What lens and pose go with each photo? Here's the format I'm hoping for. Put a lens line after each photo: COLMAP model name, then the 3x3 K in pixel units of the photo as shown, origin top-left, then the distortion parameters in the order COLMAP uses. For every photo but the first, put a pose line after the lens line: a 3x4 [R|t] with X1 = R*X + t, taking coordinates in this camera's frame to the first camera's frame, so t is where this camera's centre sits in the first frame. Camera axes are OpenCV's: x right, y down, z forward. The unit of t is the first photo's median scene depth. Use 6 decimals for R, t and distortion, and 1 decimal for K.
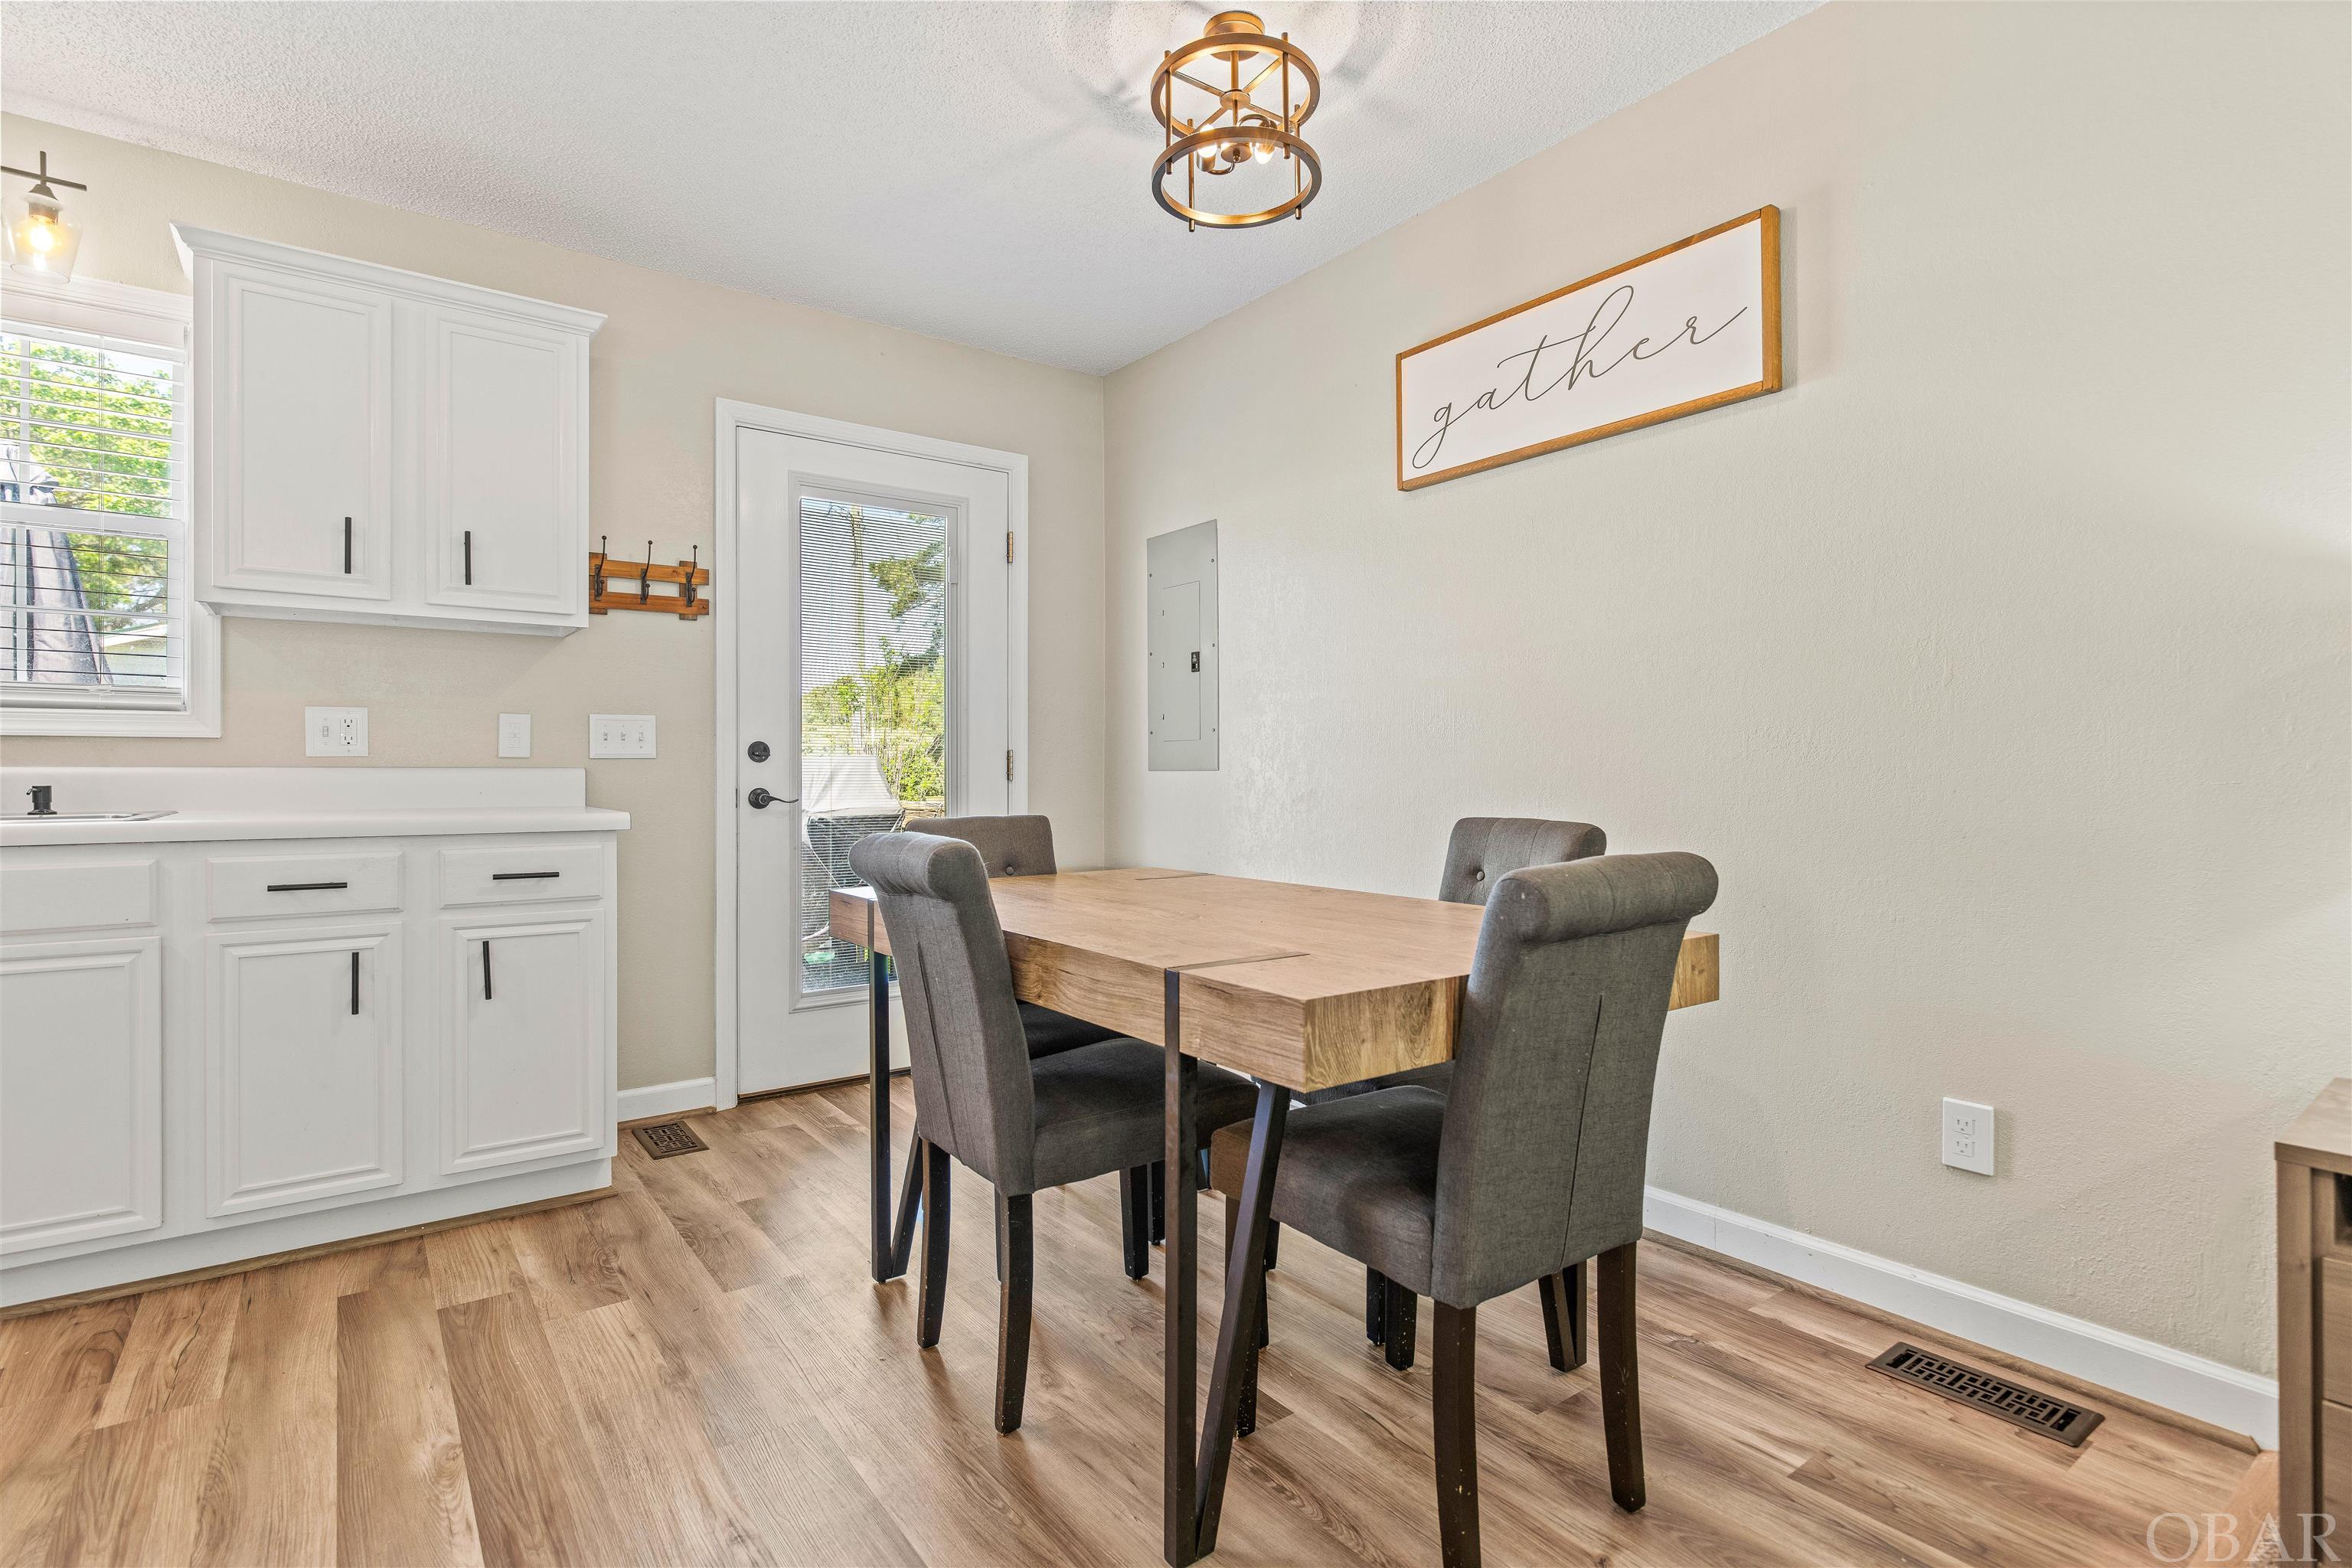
lens RADIAL K [[1151.4, 0, 1163.6], [0, 1151.4, 783.1], [0, 0, 1]] dist [-0.009950, 0.002310]
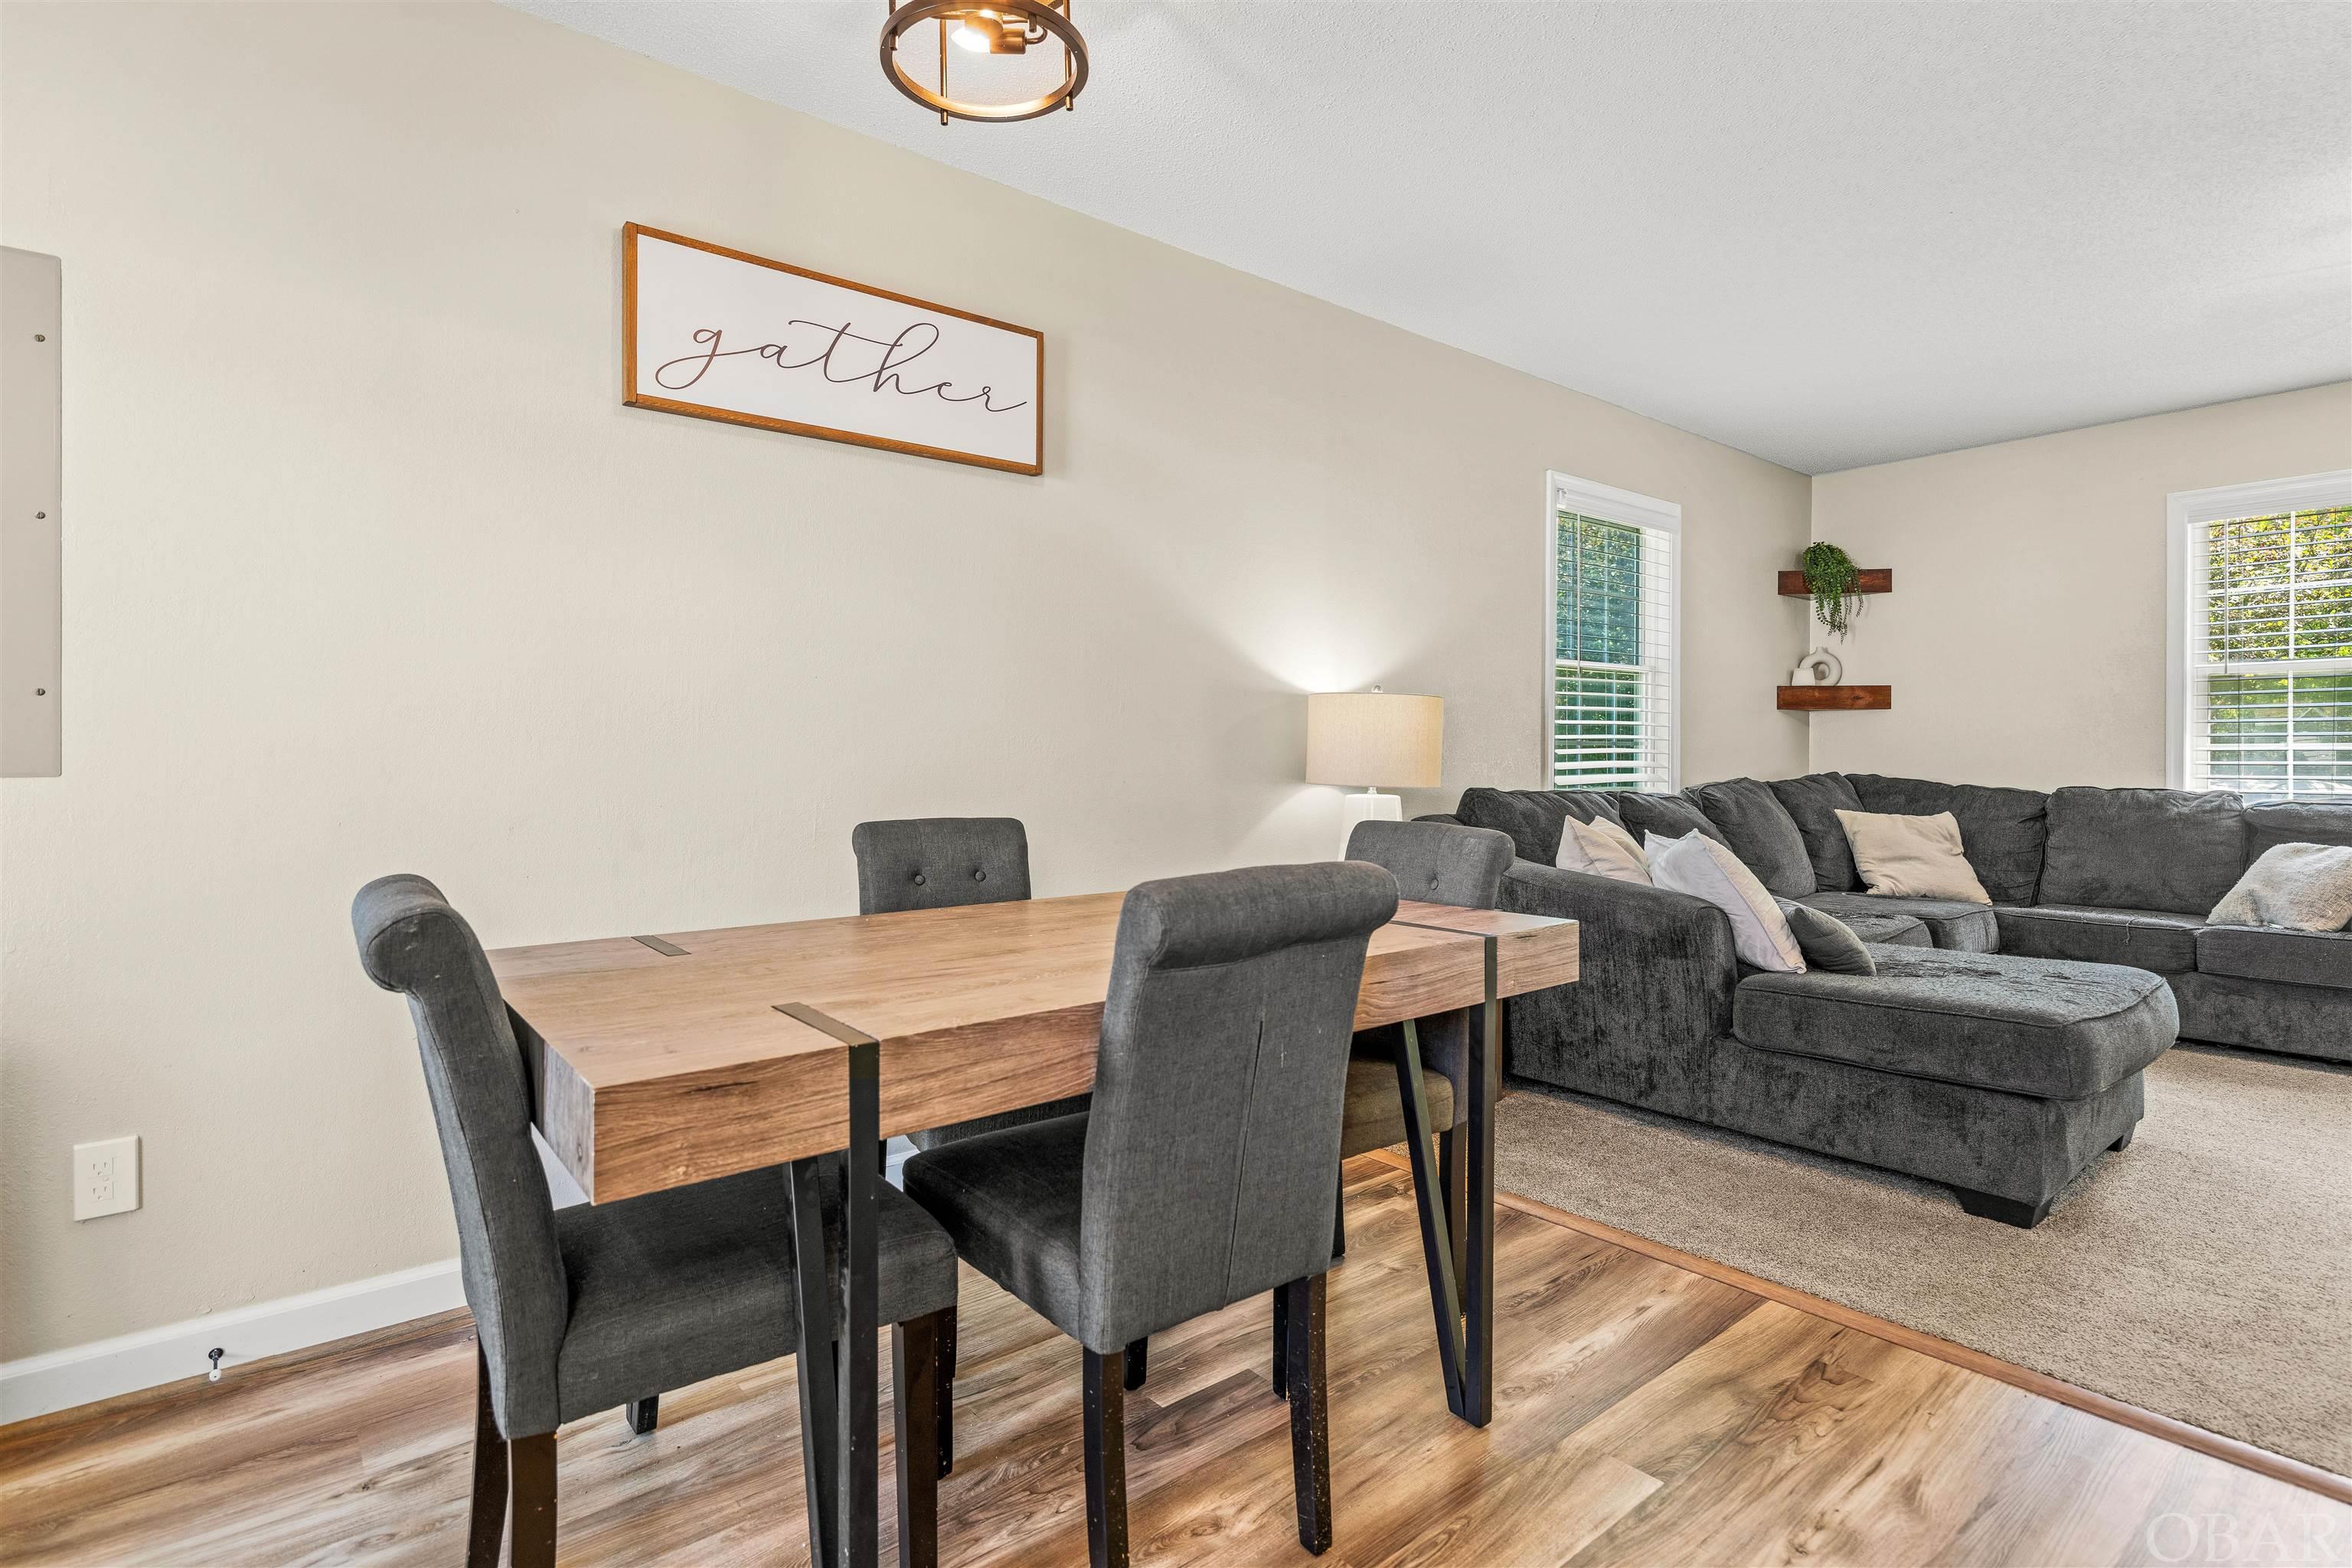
lens RADIAL K [[1151.4, 0, 1168.5], [0, 1151.4, 764.2], [0, 0, 1]] dist [-0.009950, 0.002310]
pose [[-0.035372, -0.002148, 0.999372, -0.638963], [0.004605, 0.999987, 0.002312, -0.012750], [-0.999364, 0.004684, -0.035362, 0.737101]]
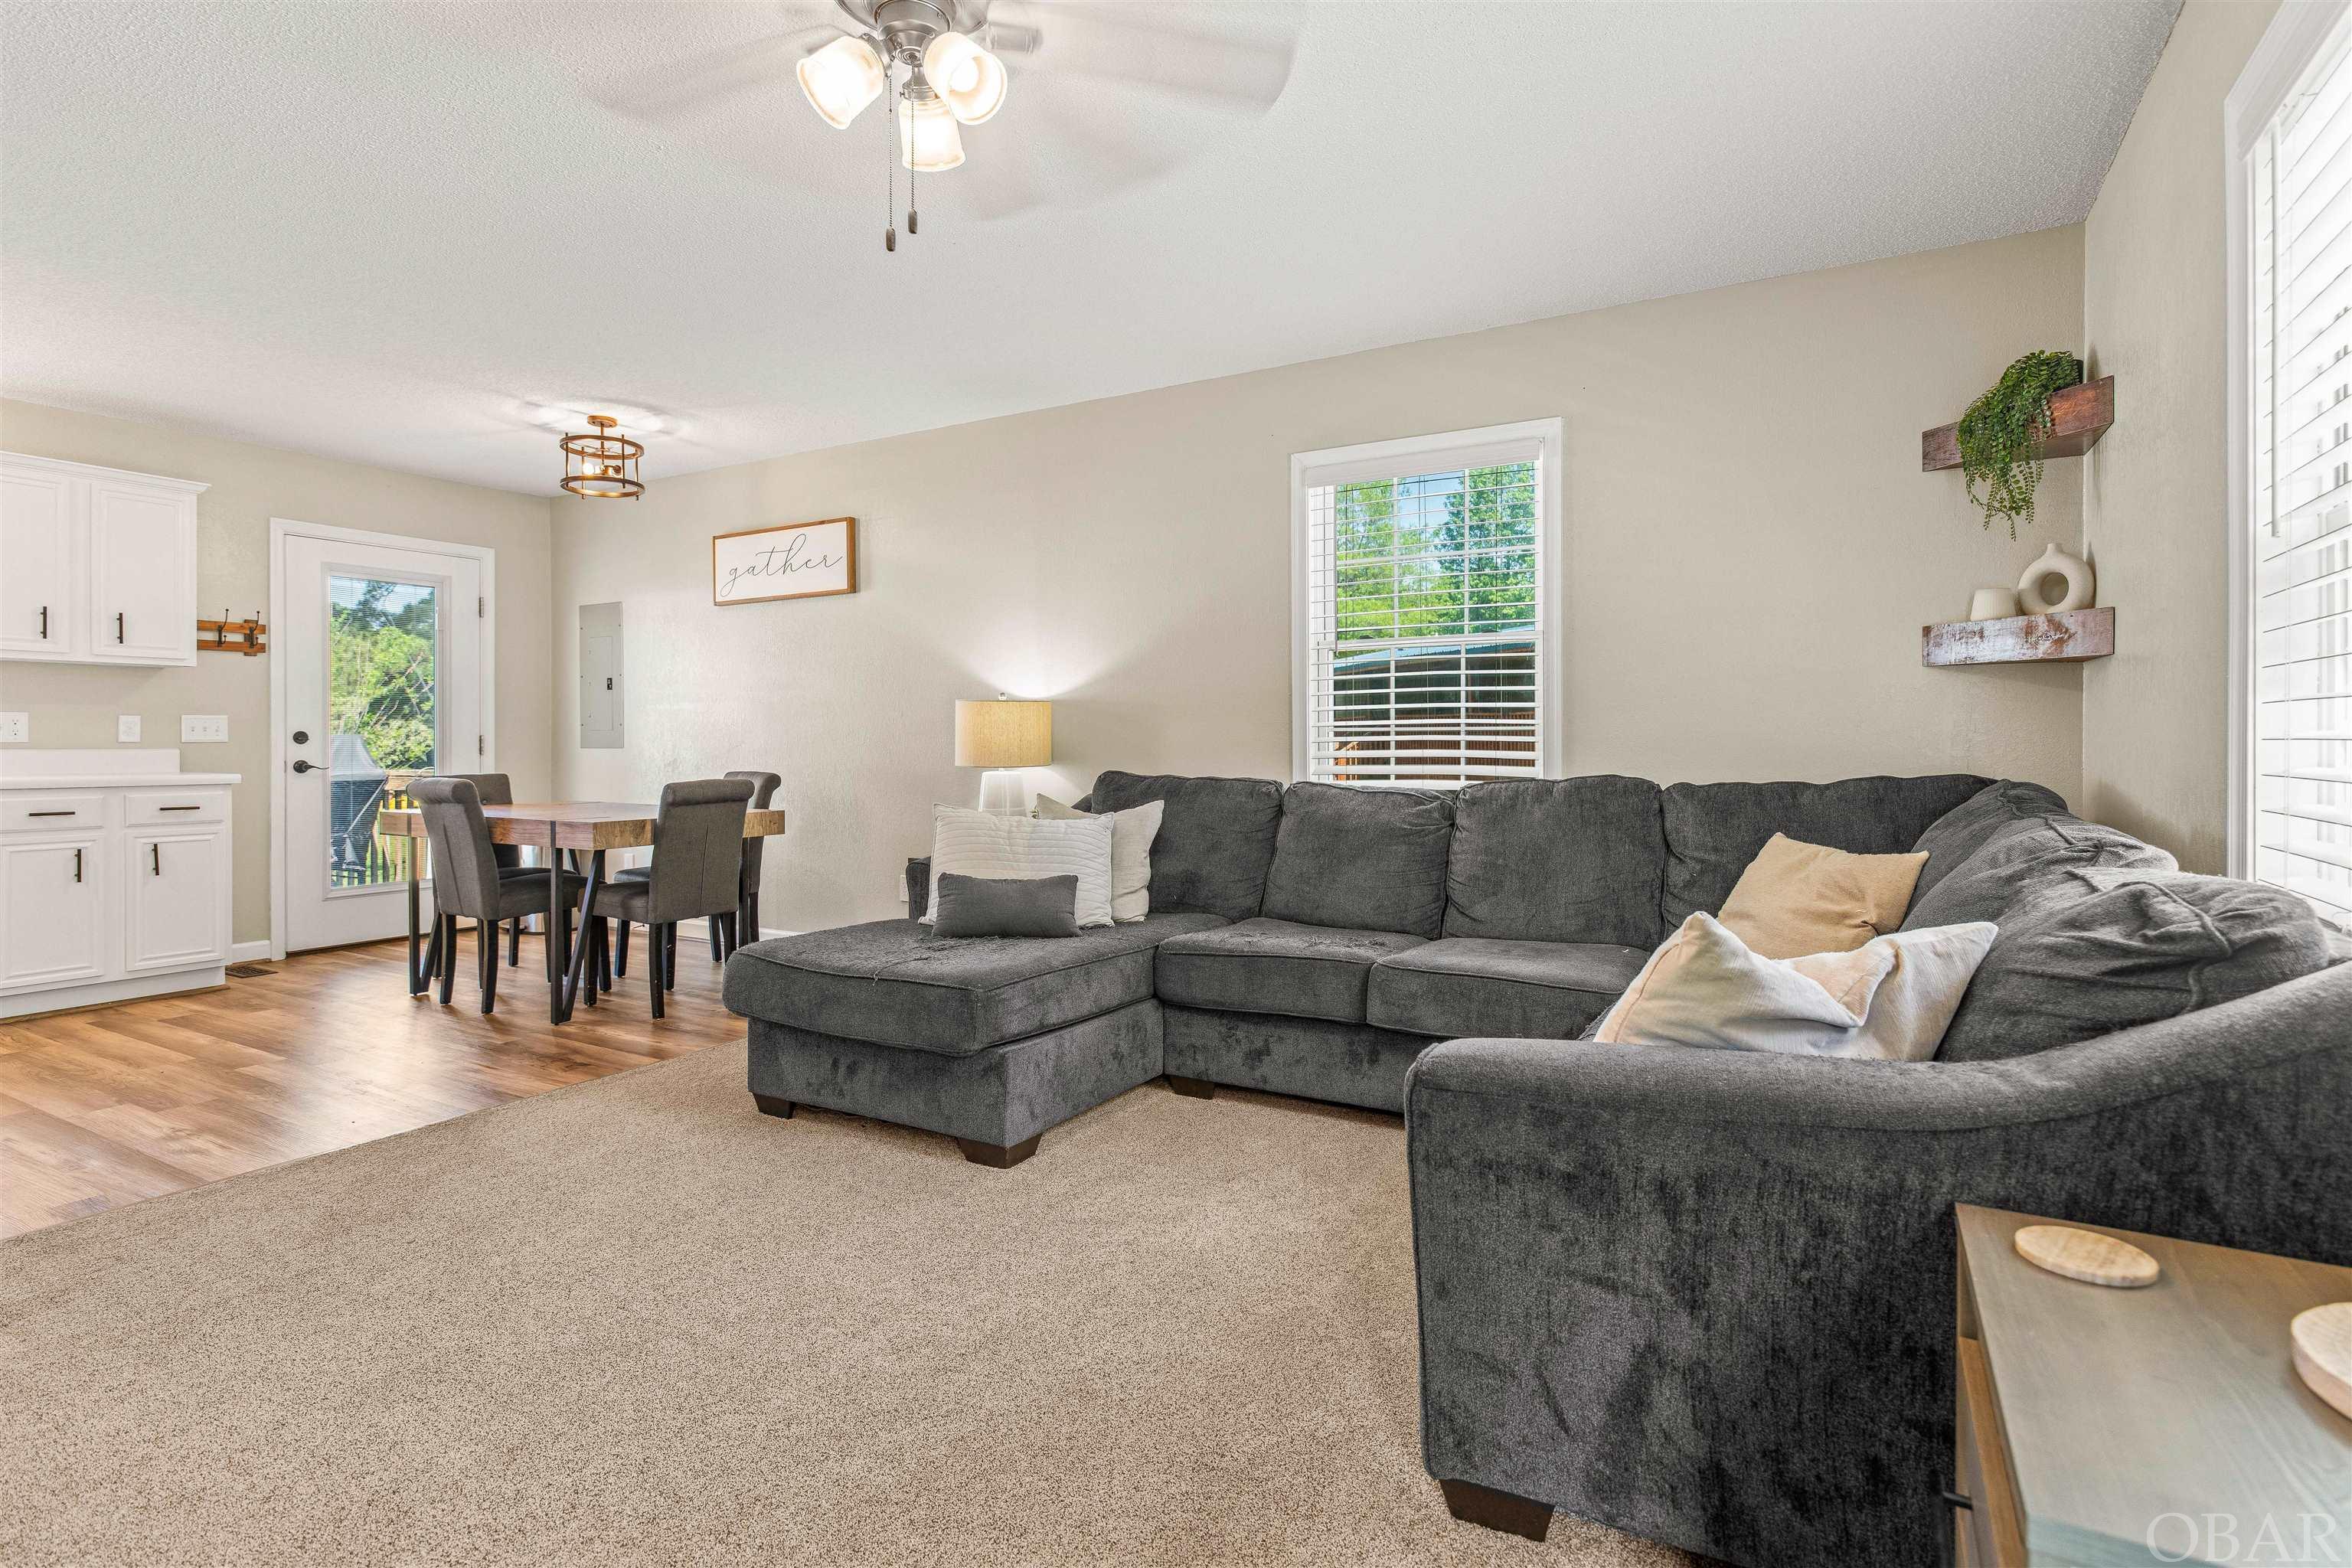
lens RADIAL K [[1151.4, 0, 1187.8], [0, 1151.4, 749.7], [0, 0, 1]] dist [-0.009950, 0.002310]
pose [[0.909629, -0.001728, 0.415418, 0.137912], [0.002570, 0.999996, -0.001468, -0.006039], [-0.415414, 0.002403, 0.909629, -1.221870]]
